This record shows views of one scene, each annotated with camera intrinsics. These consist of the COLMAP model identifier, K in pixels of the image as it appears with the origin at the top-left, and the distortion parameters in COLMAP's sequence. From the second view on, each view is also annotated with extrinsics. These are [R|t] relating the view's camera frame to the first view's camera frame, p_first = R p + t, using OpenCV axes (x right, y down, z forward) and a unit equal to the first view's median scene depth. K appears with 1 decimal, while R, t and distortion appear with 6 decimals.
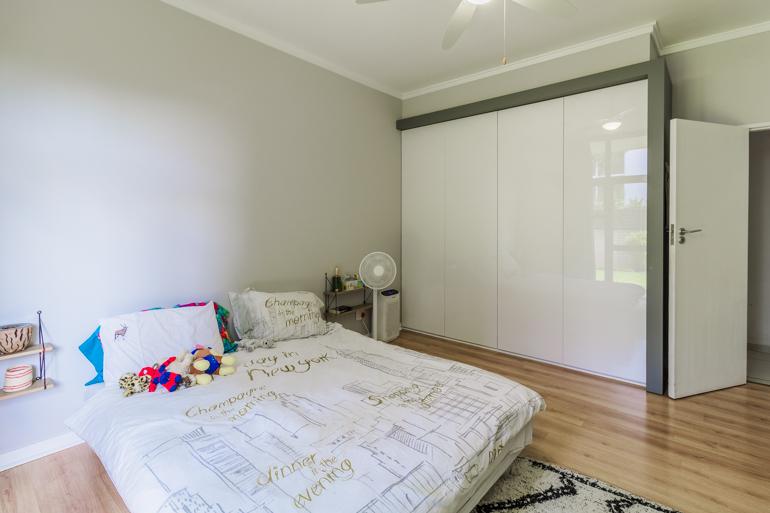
lens RADIAL K [[370.1, 0, 377.3], [0, 370.1, 229.5], [0, 0, 1]] dist [0.013806, -0.001464]
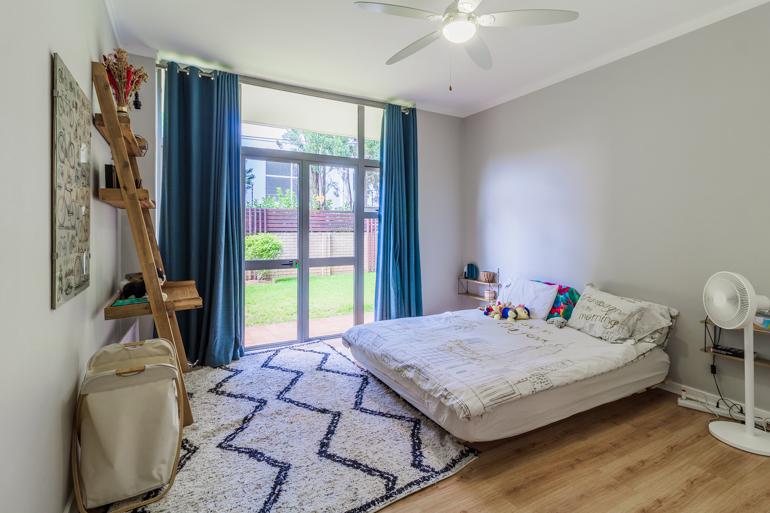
lens RADIAL K [[370.1, 0, 385.2], [0, 370.1, 237.3], [0, 0, 1]] dist [0.013806, -0.001464]
pose [[-0.349017, -0.004328, -0.937106, 1.571253], [-0.004597, 0.999985, -0.002907, 0.027397], [0.937105, 0.003293, -0.349032, 1.284908]]
